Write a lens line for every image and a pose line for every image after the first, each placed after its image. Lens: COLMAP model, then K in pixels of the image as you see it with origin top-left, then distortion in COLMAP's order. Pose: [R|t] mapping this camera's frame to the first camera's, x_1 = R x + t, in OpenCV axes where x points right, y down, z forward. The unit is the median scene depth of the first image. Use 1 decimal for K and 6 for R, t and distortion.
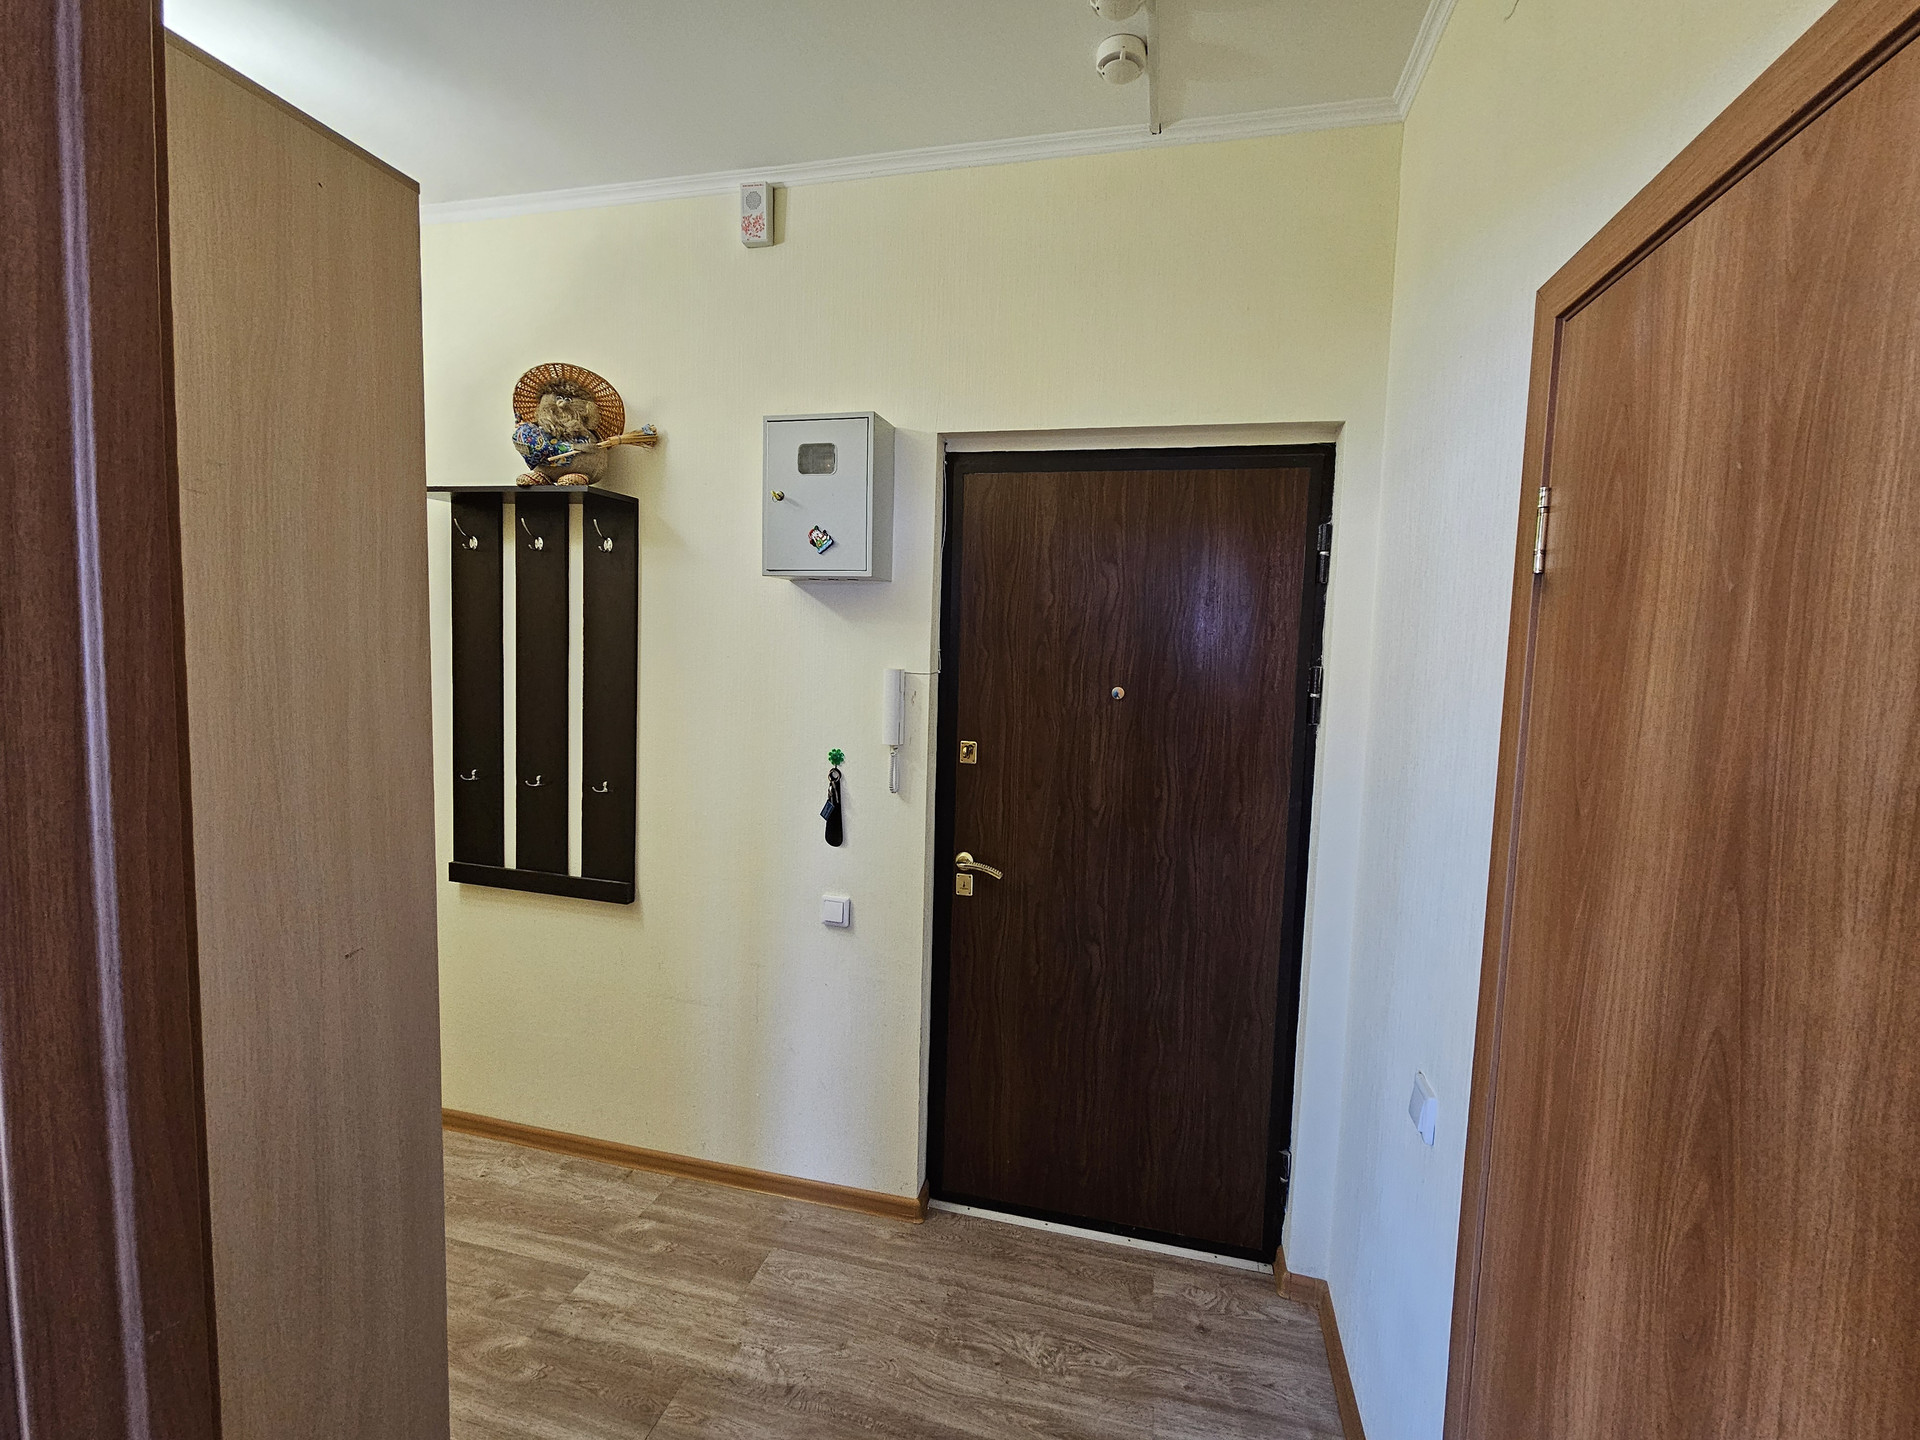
lens RADIAL K [[776.9, 0, 969.9], [0, 776.9, 721.5], [0, 0, 1]] dist [-0.000056, -0.000306]
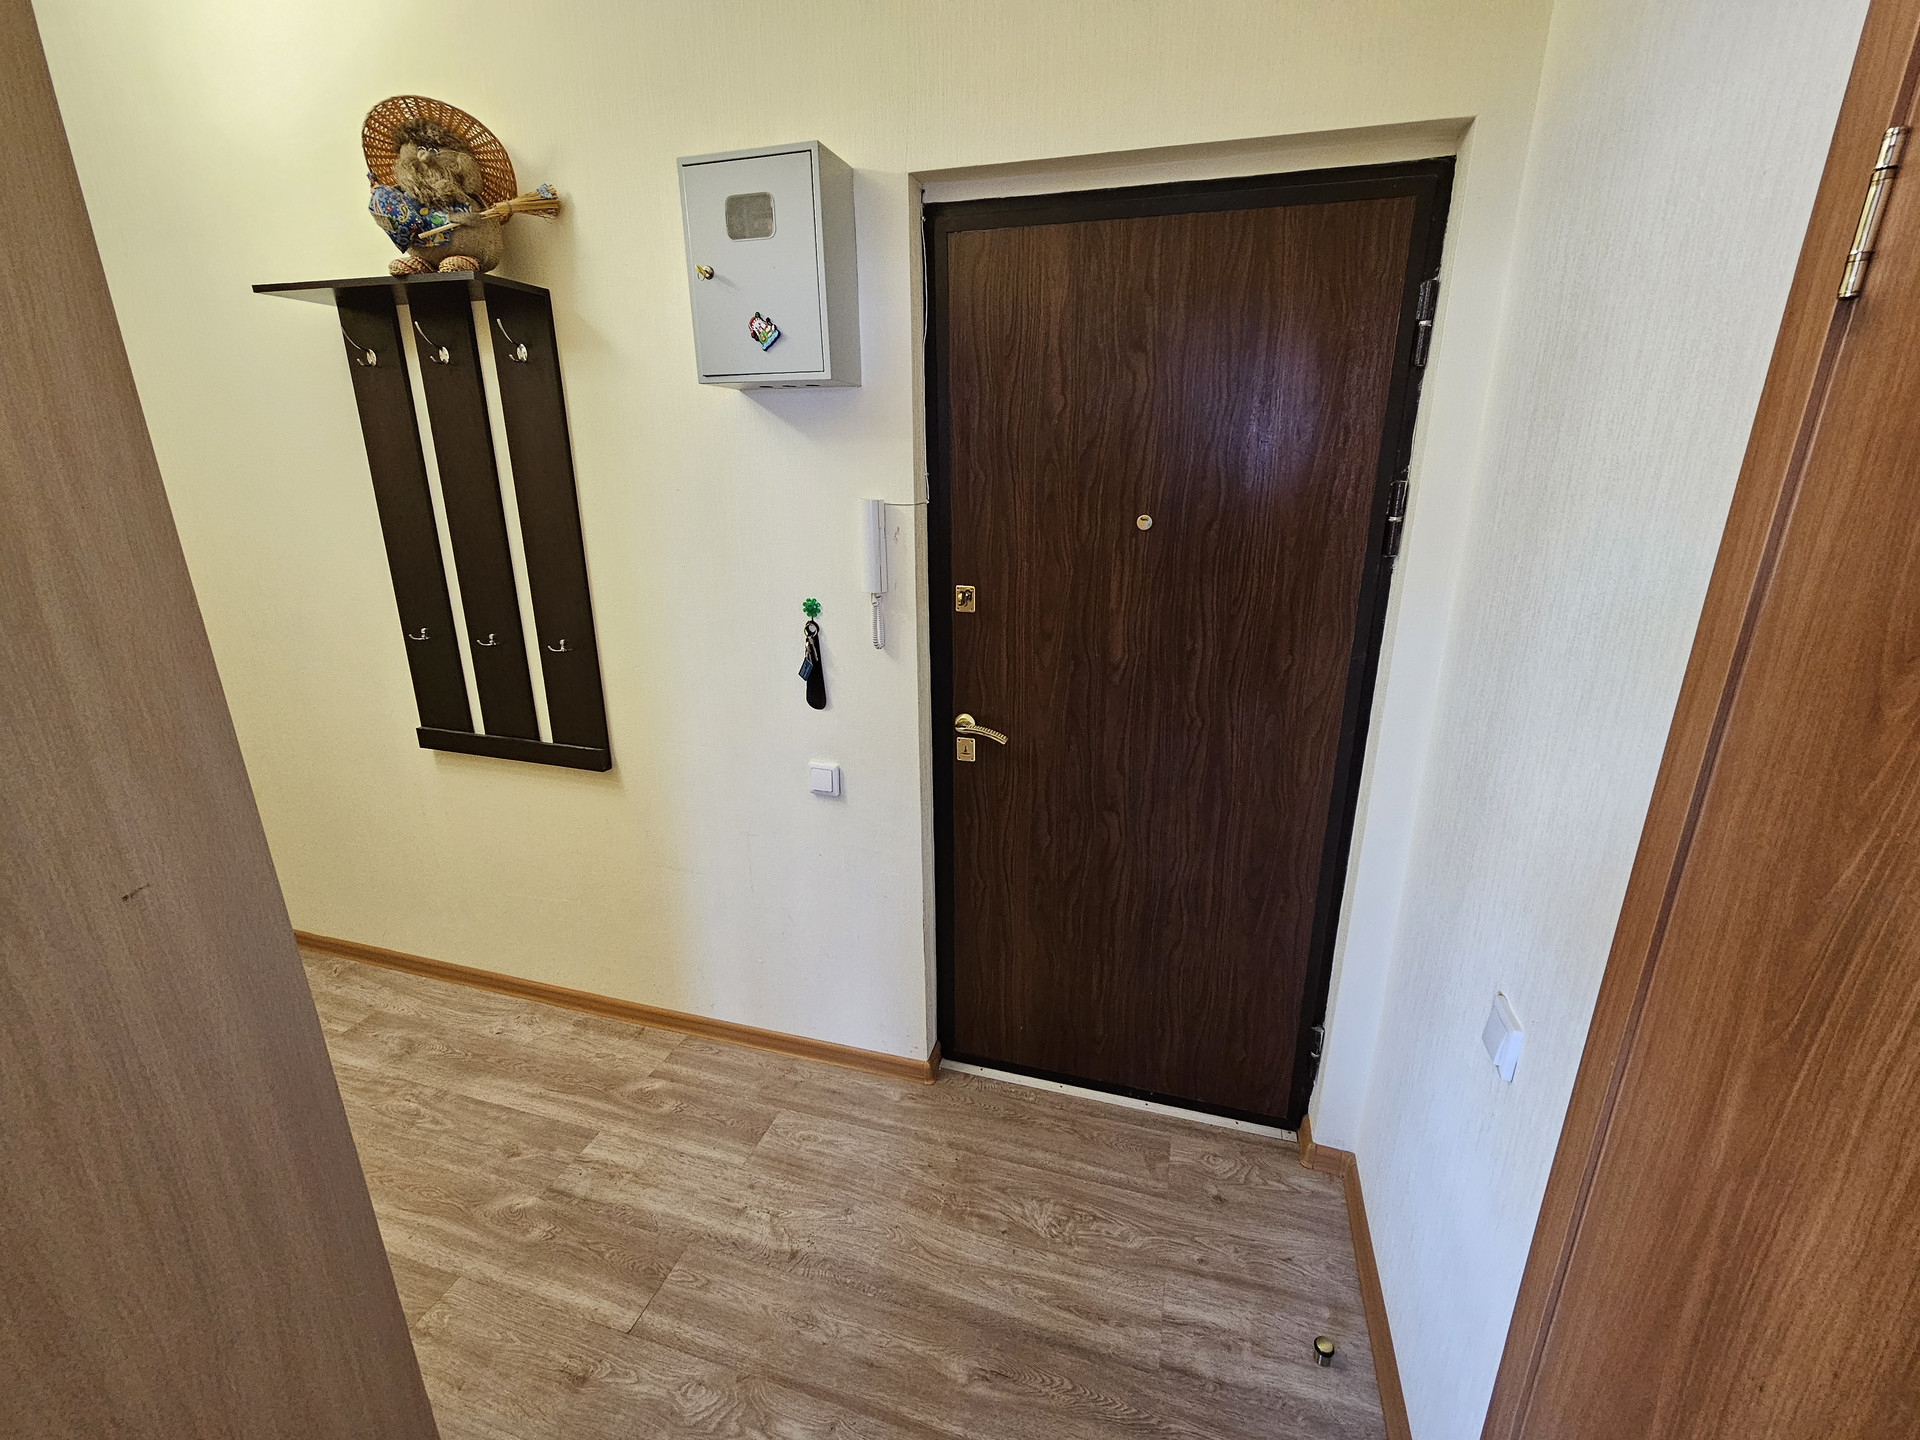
lens RADIAL K [[776.9, 0, 969.7], [0, 776.9, 710.0], [0, 0, 1]] dist [-0.000056, -0.000306]
pose [[0.998644, -0.014315, -0.050046, 0.045152], [0.023907, 0.980176, 0.196684, -0.008289], [0.046238, -0.197613, 0.979189, 0.155897]]
